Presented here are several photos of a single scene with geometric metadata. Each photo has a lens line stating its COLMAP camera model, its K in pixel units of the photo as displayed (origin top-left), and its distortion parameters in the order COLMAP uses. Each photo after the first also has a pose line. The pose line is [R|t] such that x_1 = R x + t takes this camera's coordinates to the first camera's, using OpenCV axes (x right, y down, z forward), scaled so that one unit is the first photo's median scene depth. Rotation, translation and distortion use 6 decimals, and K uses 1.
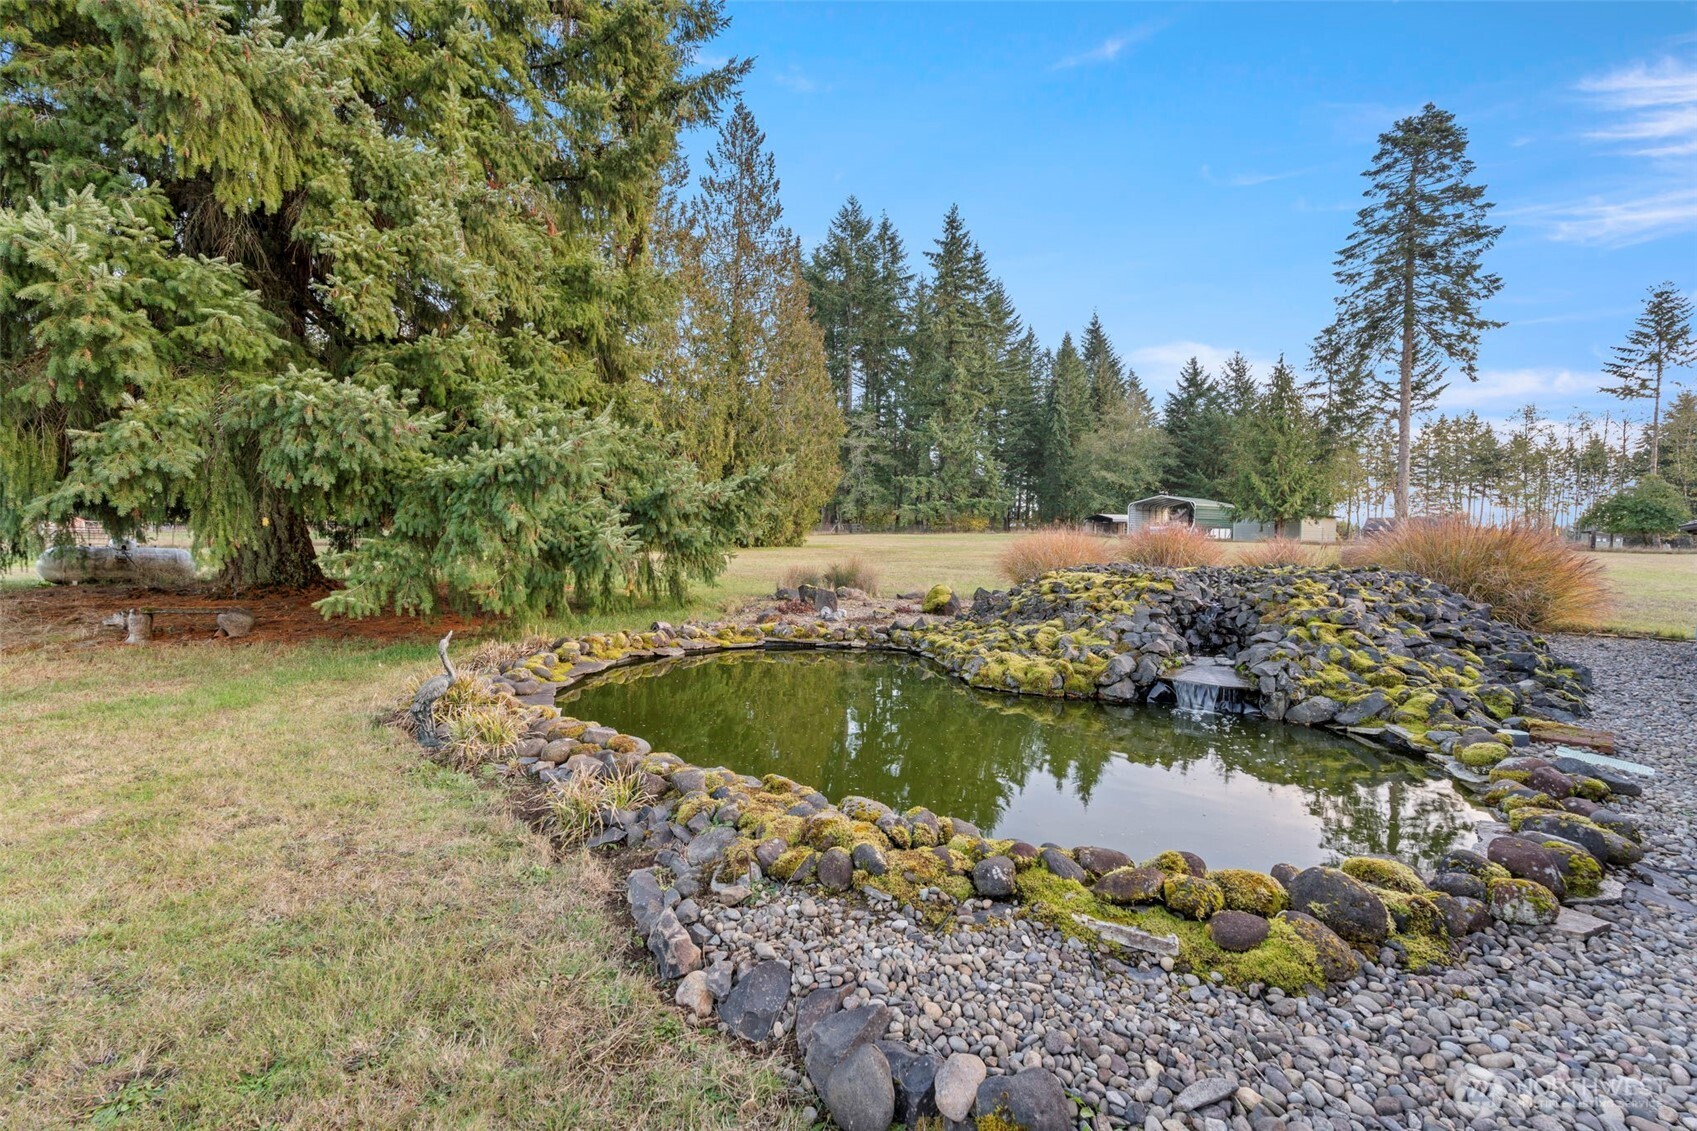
lens RADIAL K [[772.4, 0, 850.9], [0, 772.4, 540.6], [0, 0, 1]] dist [0.000100, -0.000632]
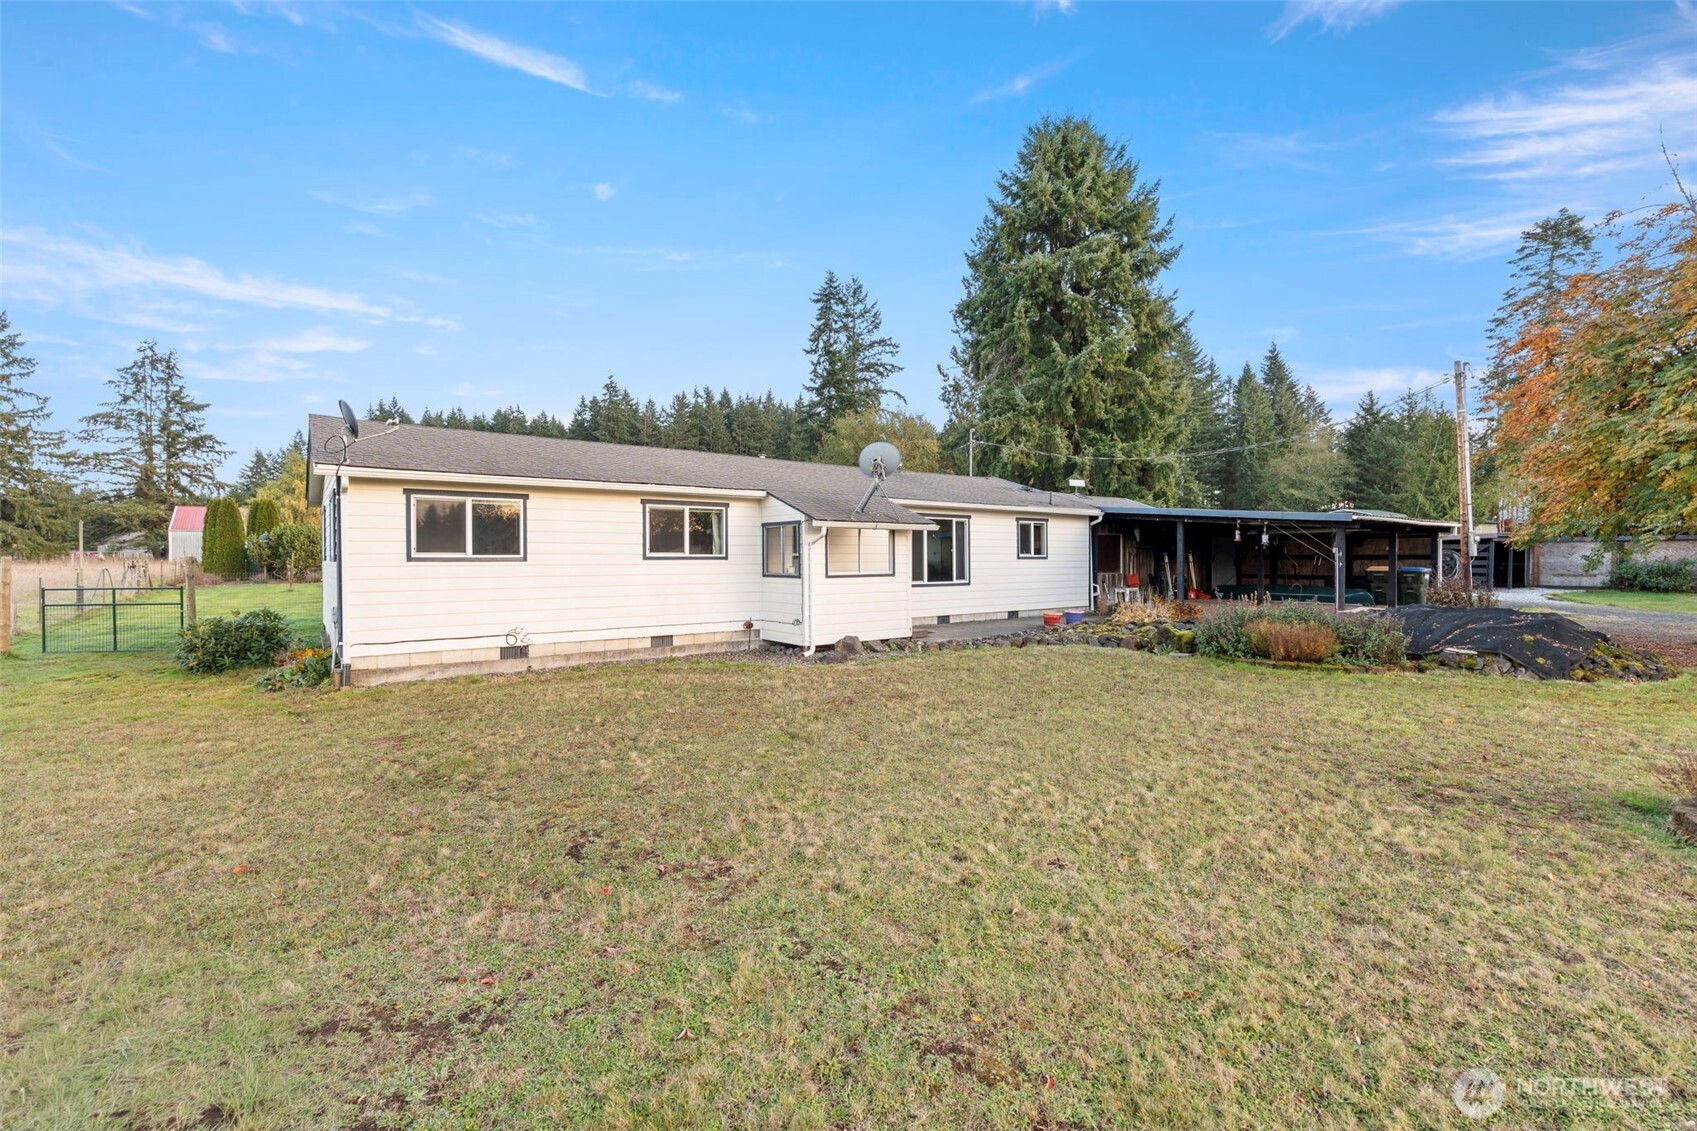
lens RADIAL K [[772.4, 0, 850.9], [0, 772.4, 540.6], [0, 0, 1]] dist [0.000100, -0.000632]
pose [[0.983448, -0.013323, -0.180698, -0.133667], [0.011306, 0.999862, -0.012187, 0.000190], [0.180835, 0.009942, 0.983463, -0.319243]]
